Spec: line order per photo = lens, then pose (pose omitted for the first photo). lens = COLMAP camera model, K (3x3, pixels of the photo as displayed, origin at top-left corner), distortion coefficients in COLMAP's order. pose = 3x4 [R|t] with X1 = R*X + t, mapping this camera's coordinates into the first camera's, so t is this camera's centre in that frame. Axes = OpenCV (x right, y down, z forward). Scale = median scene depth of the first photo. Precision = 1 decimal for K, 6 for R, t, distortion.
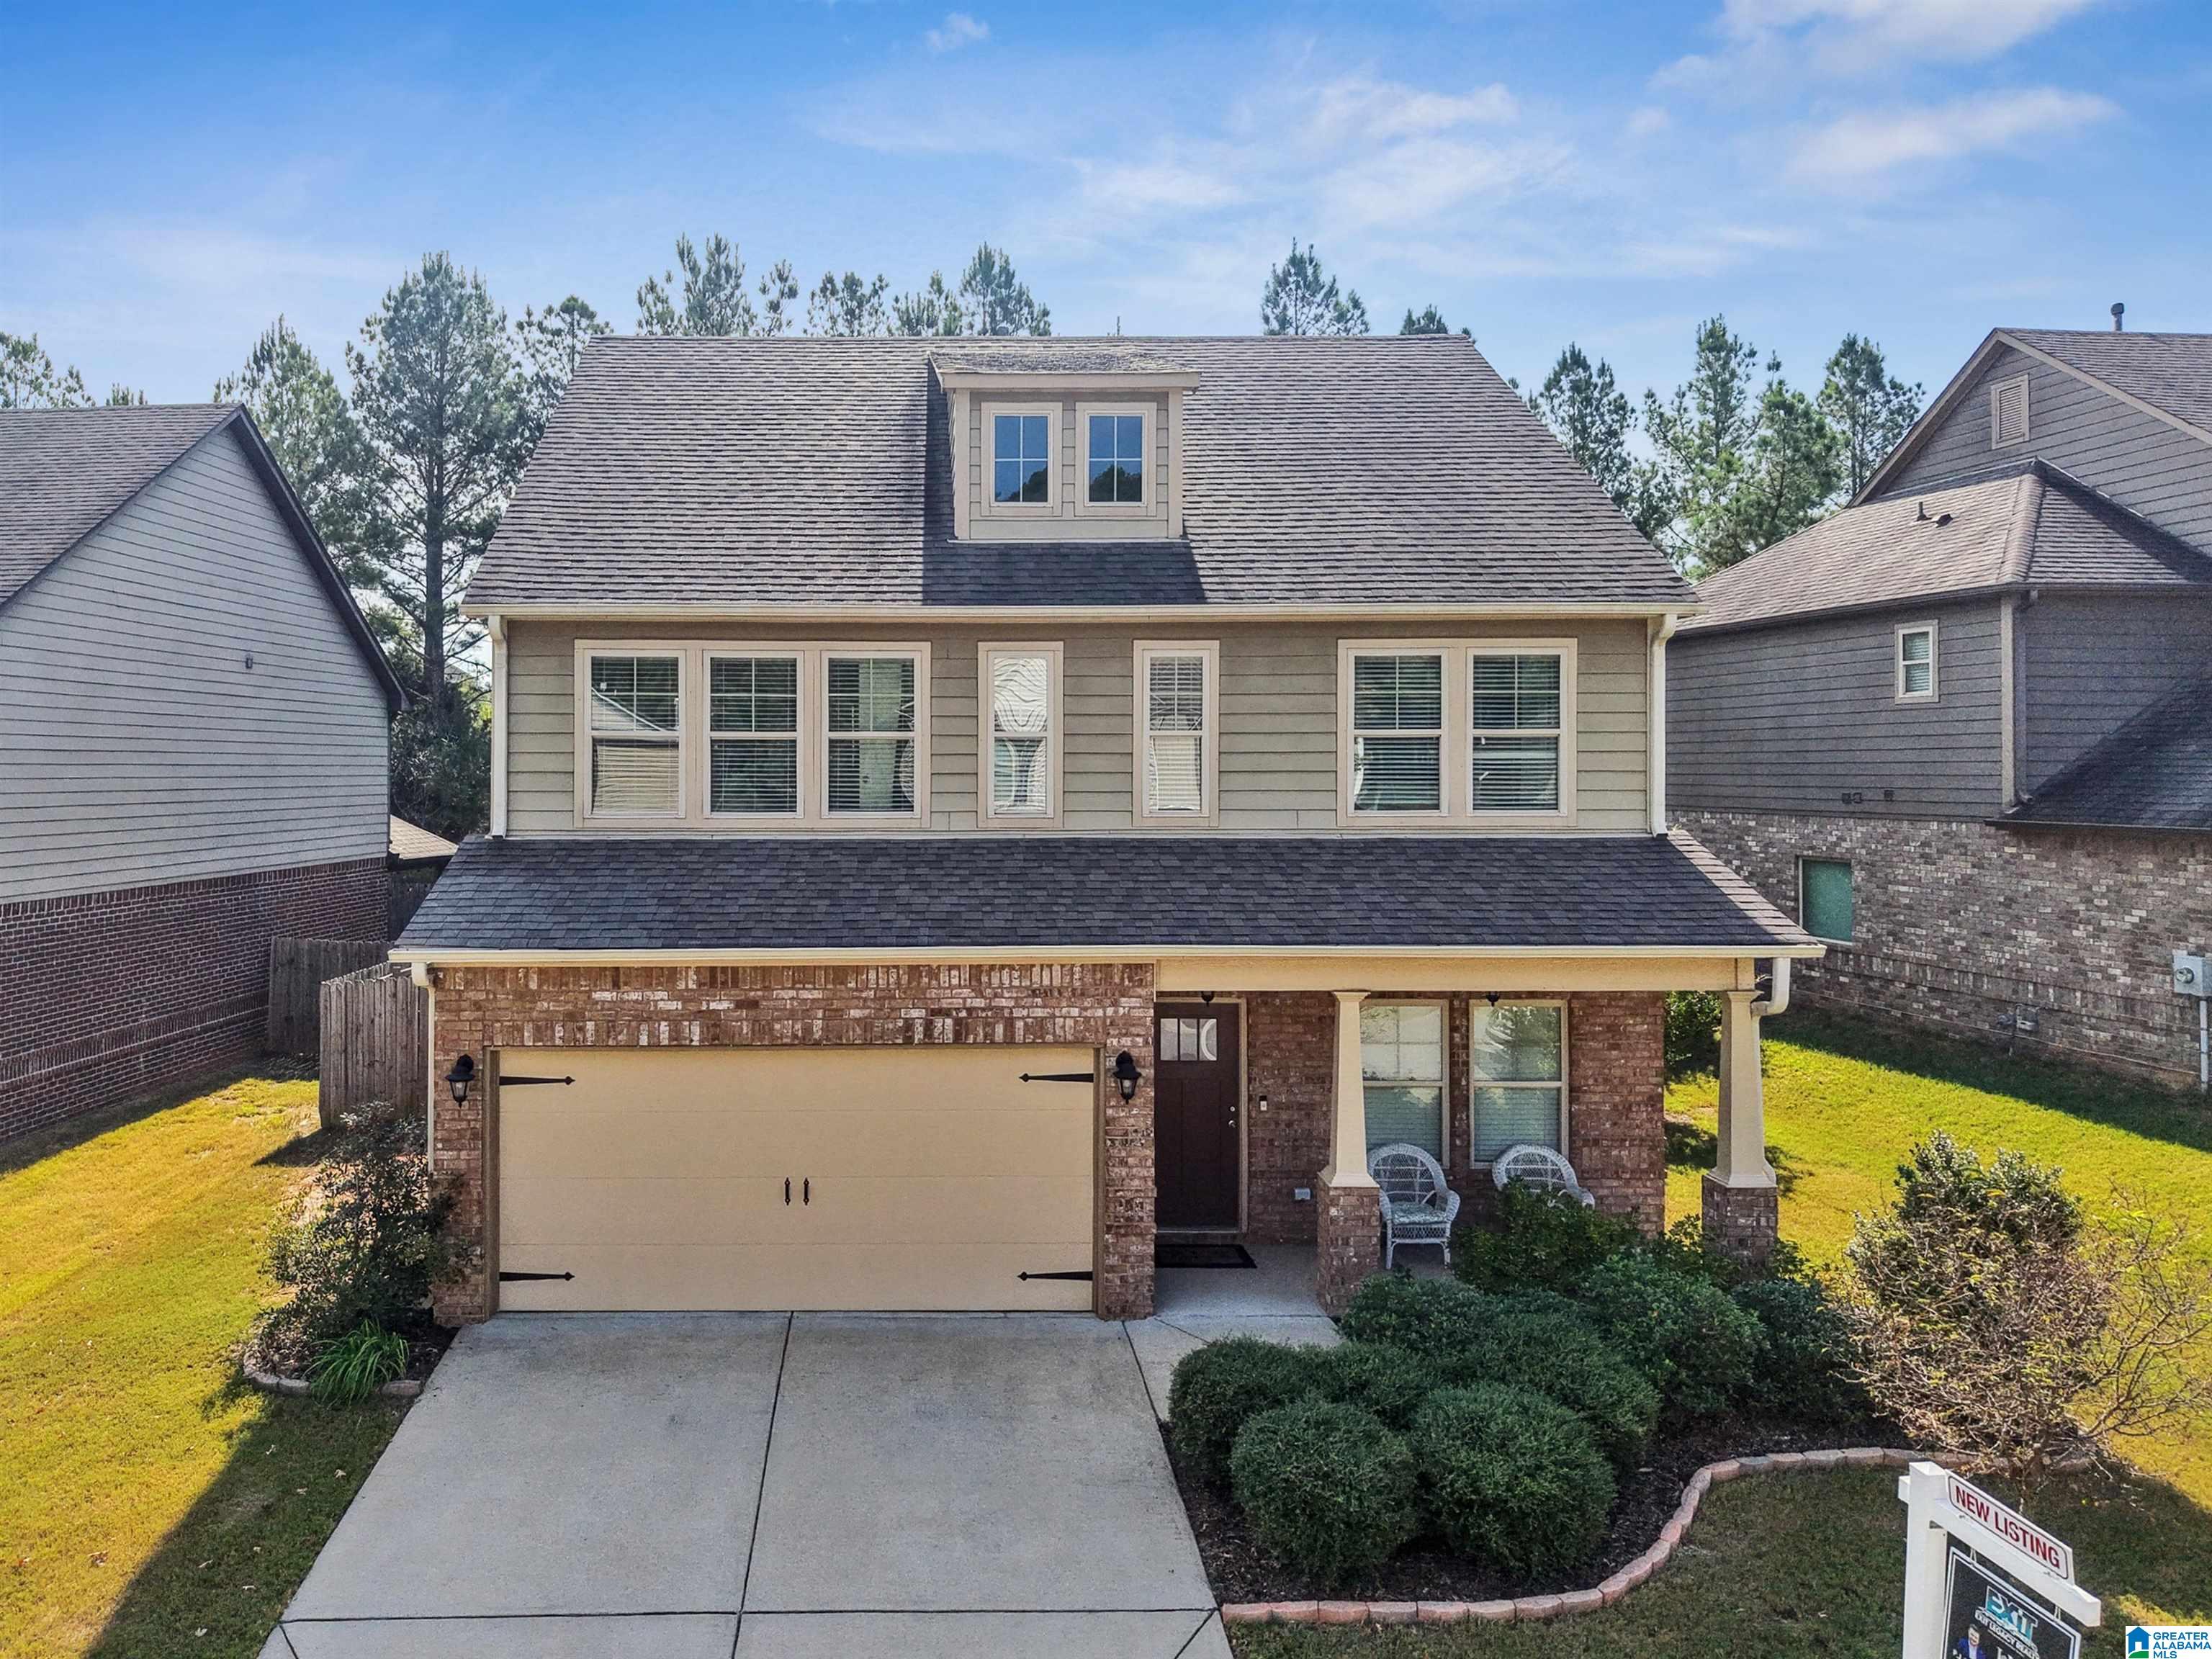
lens RADIAL K [[1641.2, 0, 1263.0], [0, 1641.2, 832.8], [0, 0, 1]] dist [0.186755, -0.395767]
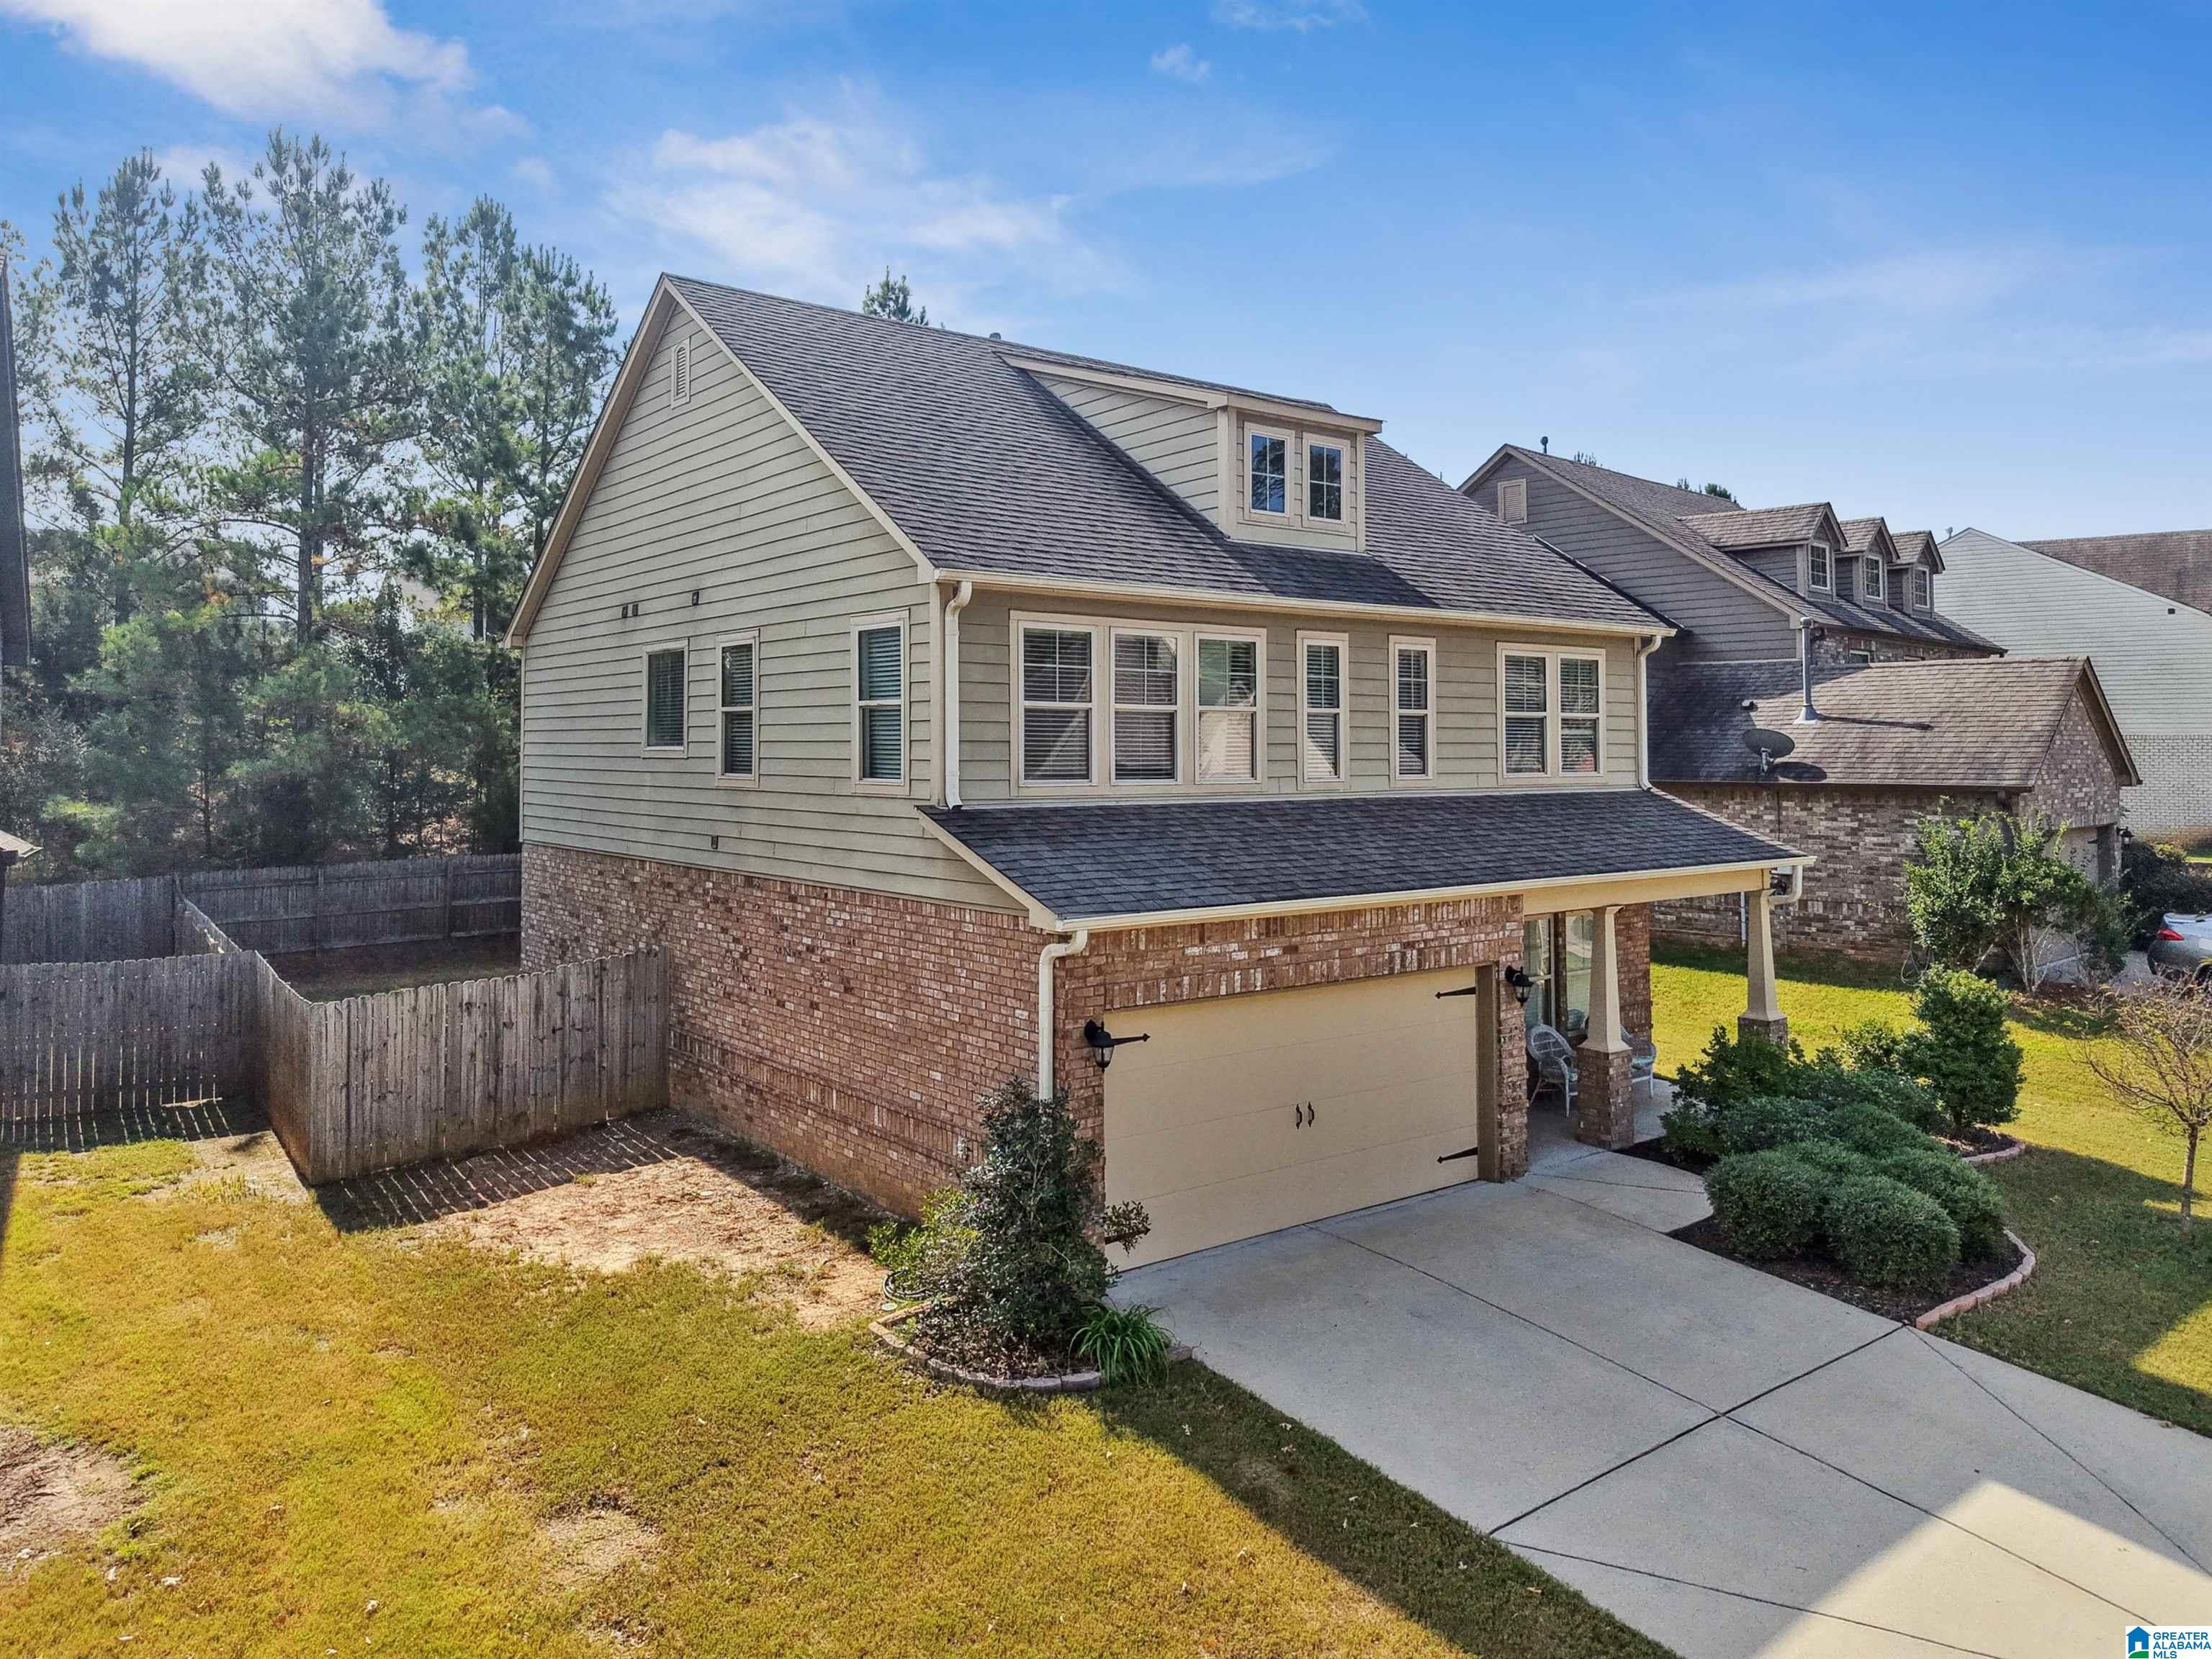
lens RADIAL K [[1509.5, 0, 1116.4], [0, 1509.5, 768.6], [0, 0, 1]] dist [0.006704, -0.004112]
pose [[0.799223, -0.005976, 0.601005, -0.988184], [0.023453, 0.999499, -0.021250, 0.001091], [-0.600577, 0.031079, 0.798963, 0.259058]]
